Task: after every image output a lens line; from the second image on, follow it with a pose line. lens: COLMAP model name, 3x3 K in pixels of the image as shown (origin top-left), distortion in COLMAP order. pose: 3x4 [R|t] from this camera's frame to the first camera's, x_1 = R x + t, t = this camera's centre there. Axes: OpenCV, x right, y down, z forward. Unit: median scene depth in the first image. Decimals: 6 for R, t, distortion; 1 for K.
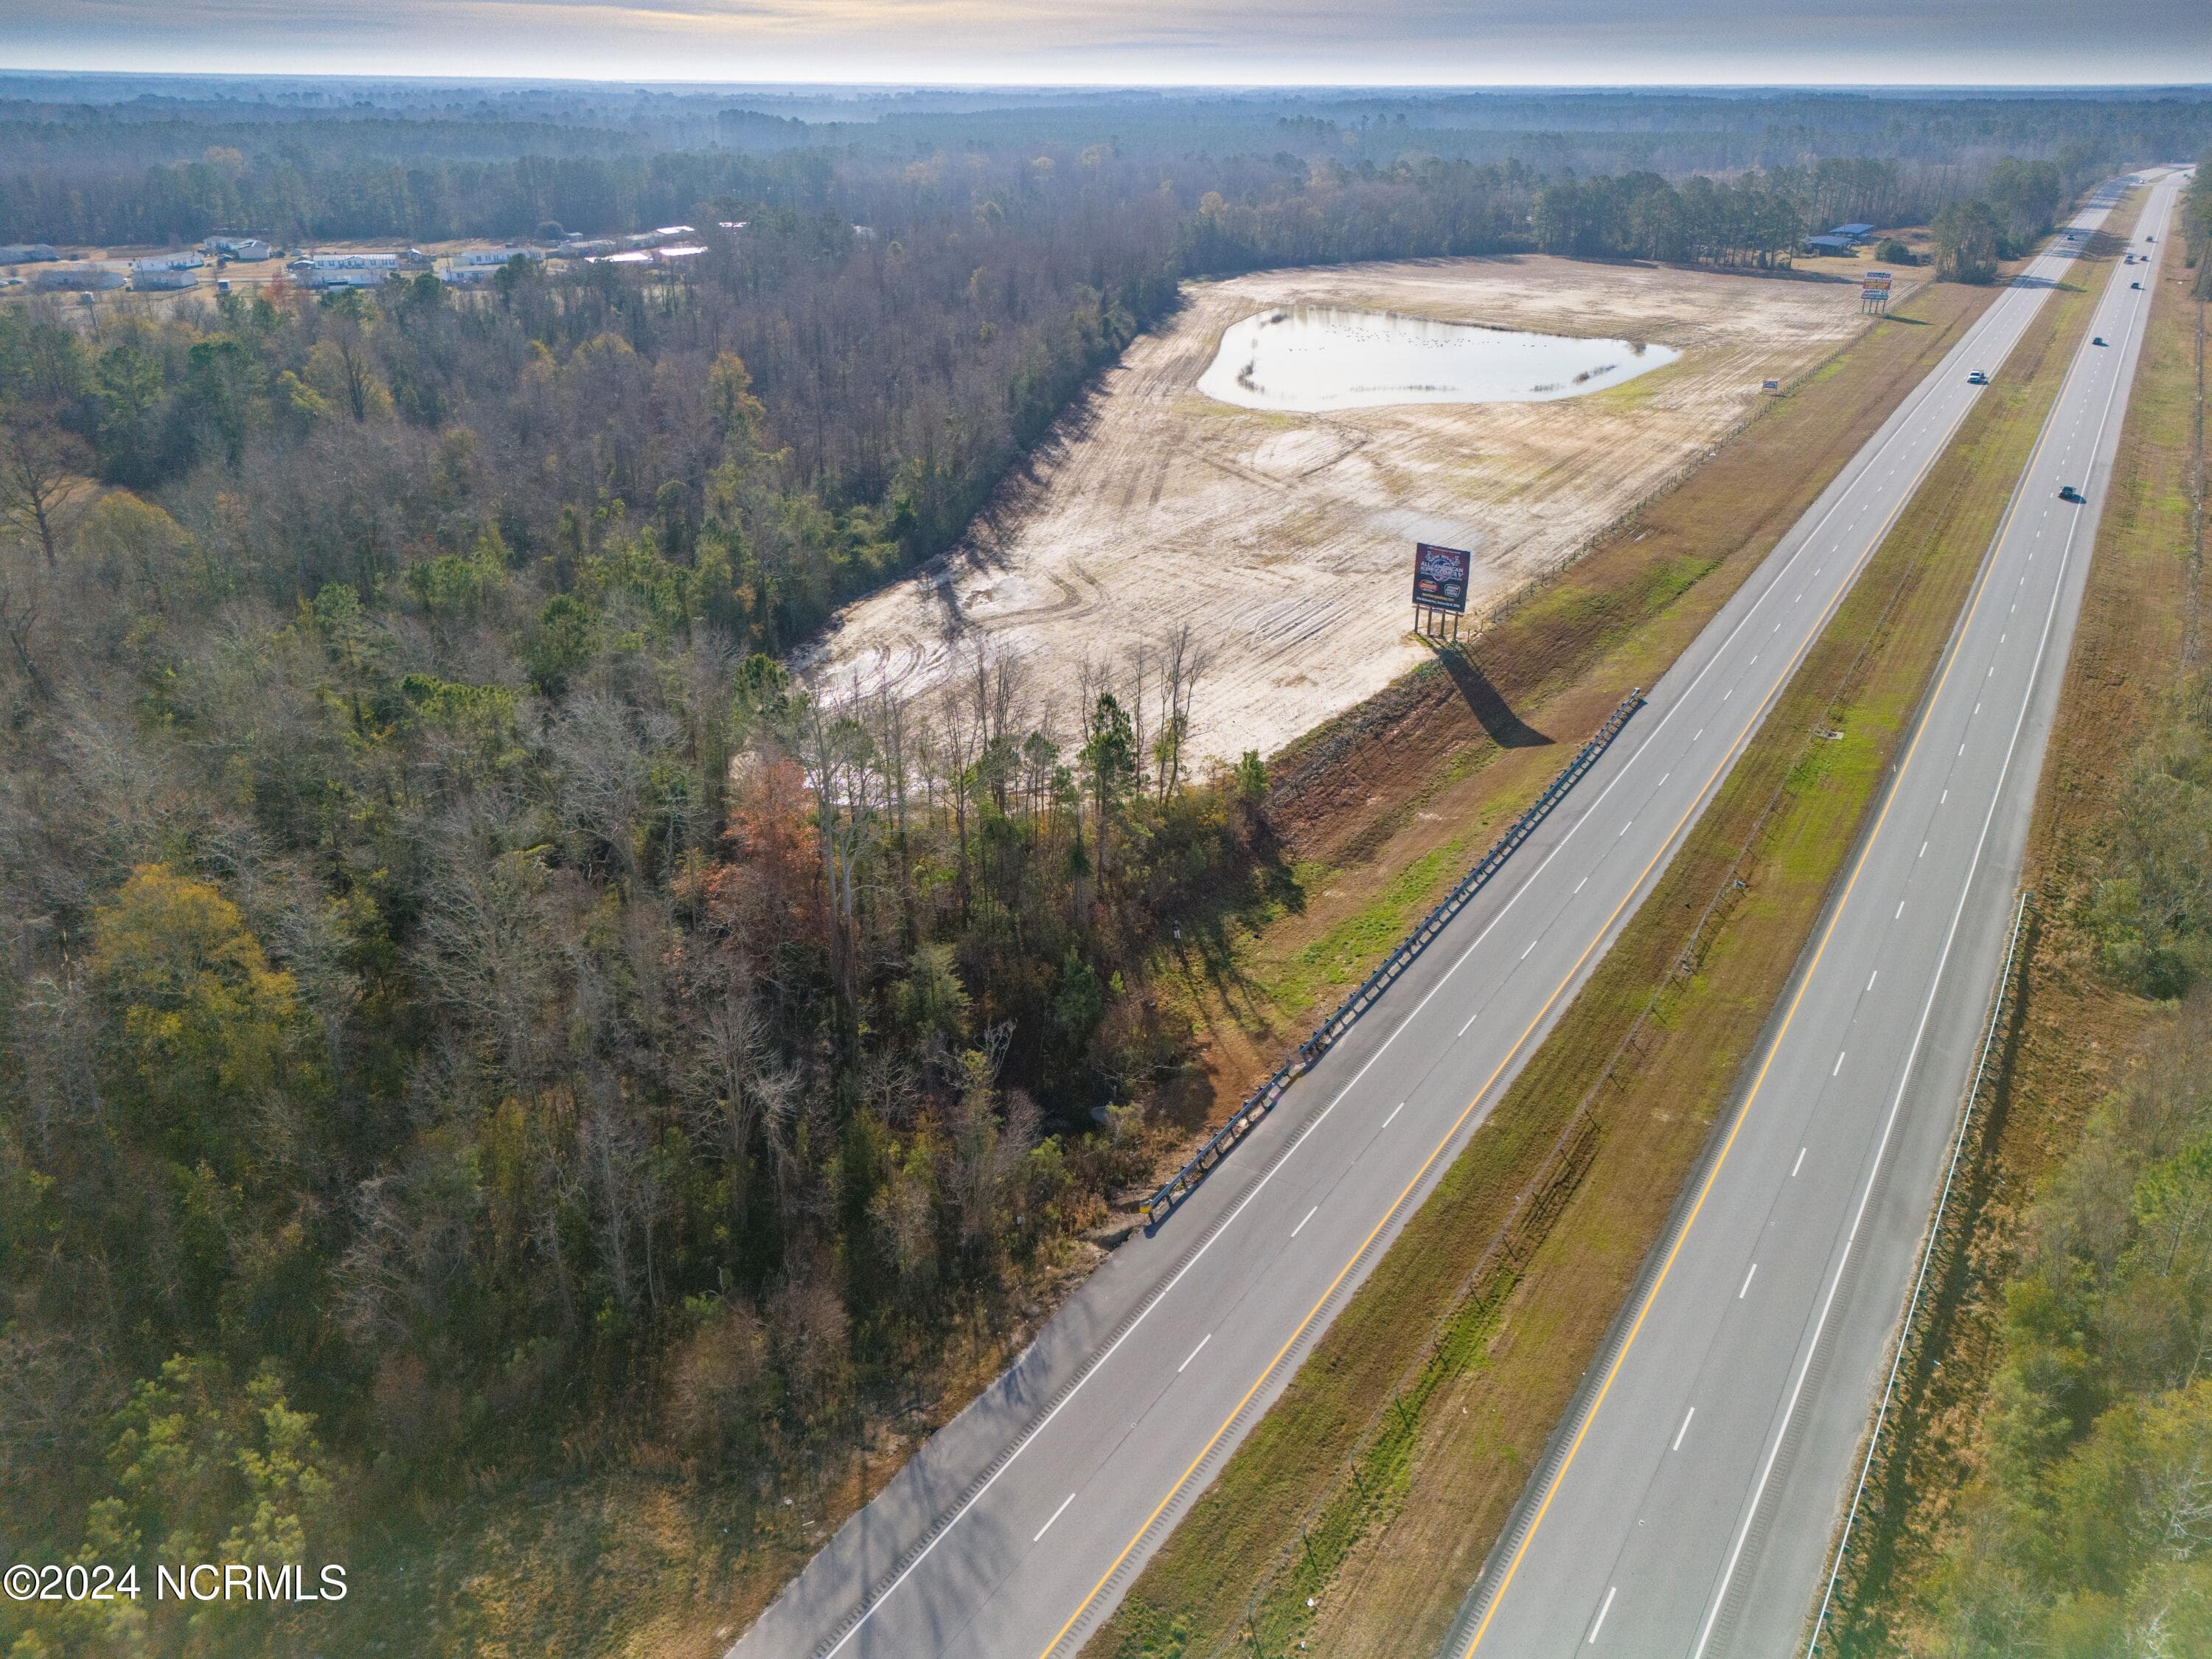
lens RADIAL K [[1601.1, 0, 1106.0], [0, 1601.1, 829.5], [0, 0, 1]] dist [0.079865, -0.067463]
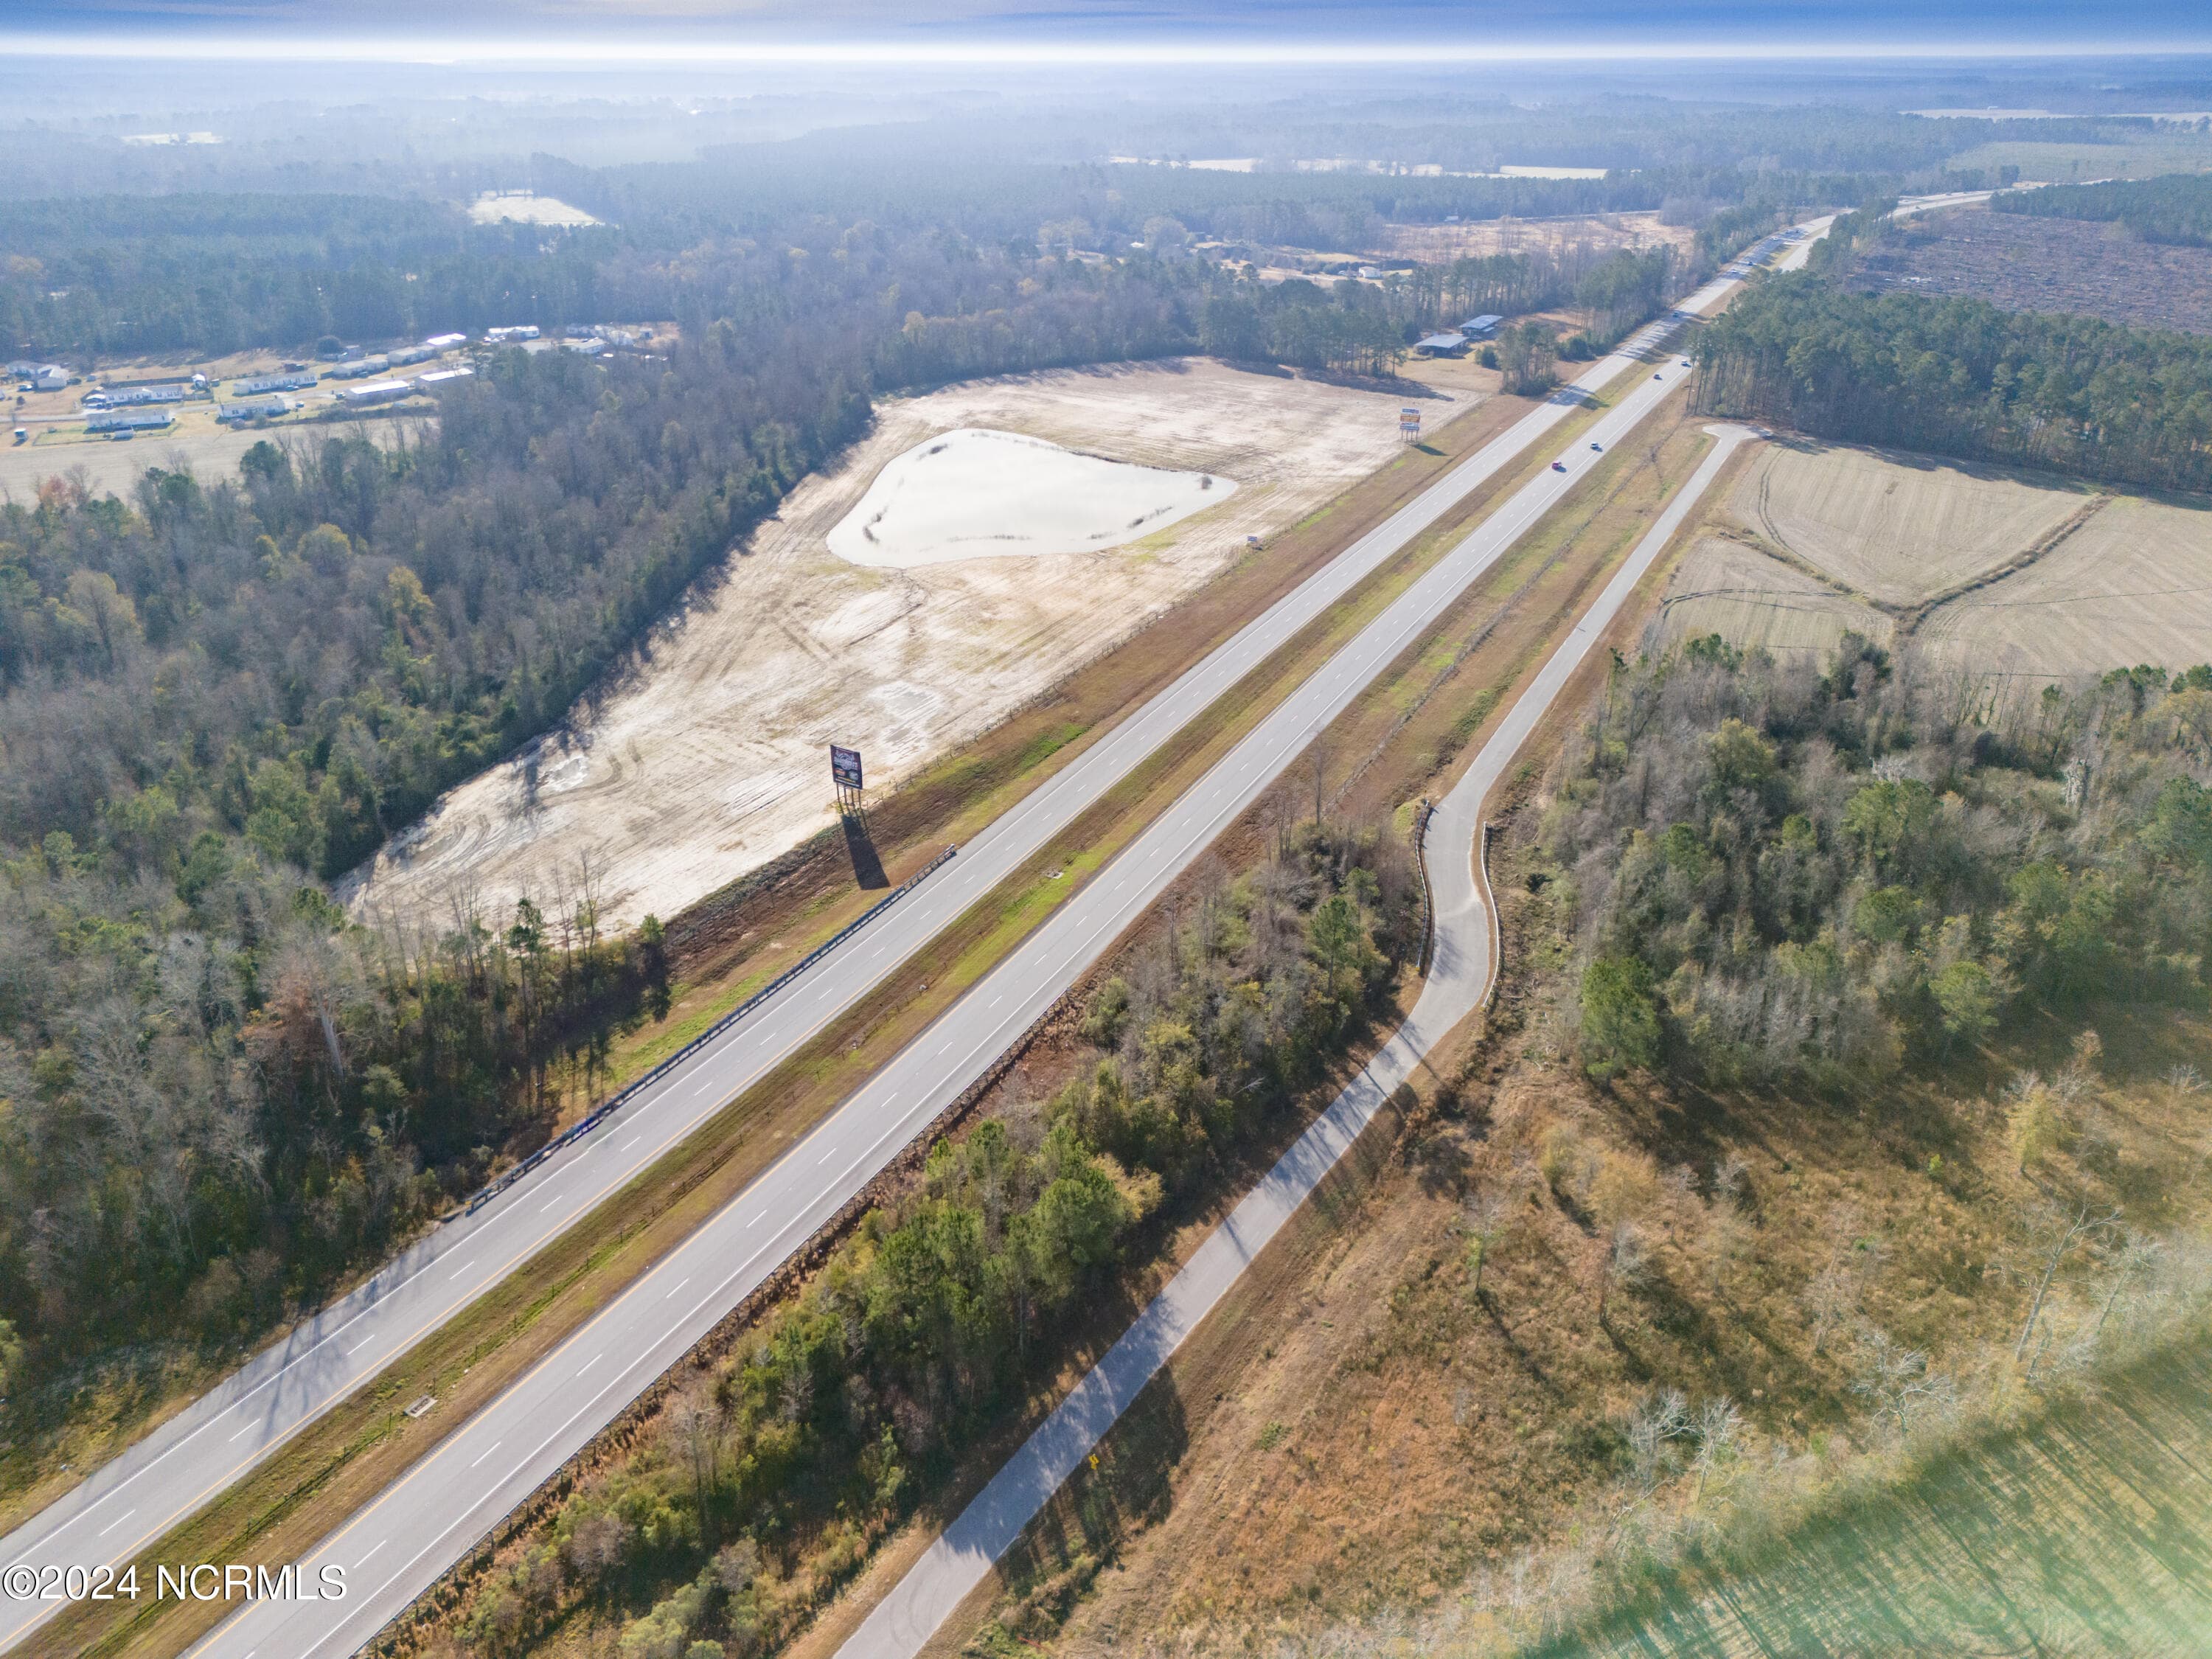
lens RADIAL K [[1601.1, 0, 1106.0], [0, 1601.1, 829.5], [0, 0, 1]] dist [0.079865, -0.067463]
pose [[0.997233, -0.037116, 0.064411, 0.351516], [0.036169, 0.999221, 0.015813, -0.112692], [-0.064948, -0.013440, 0.997798, -0.519808]]
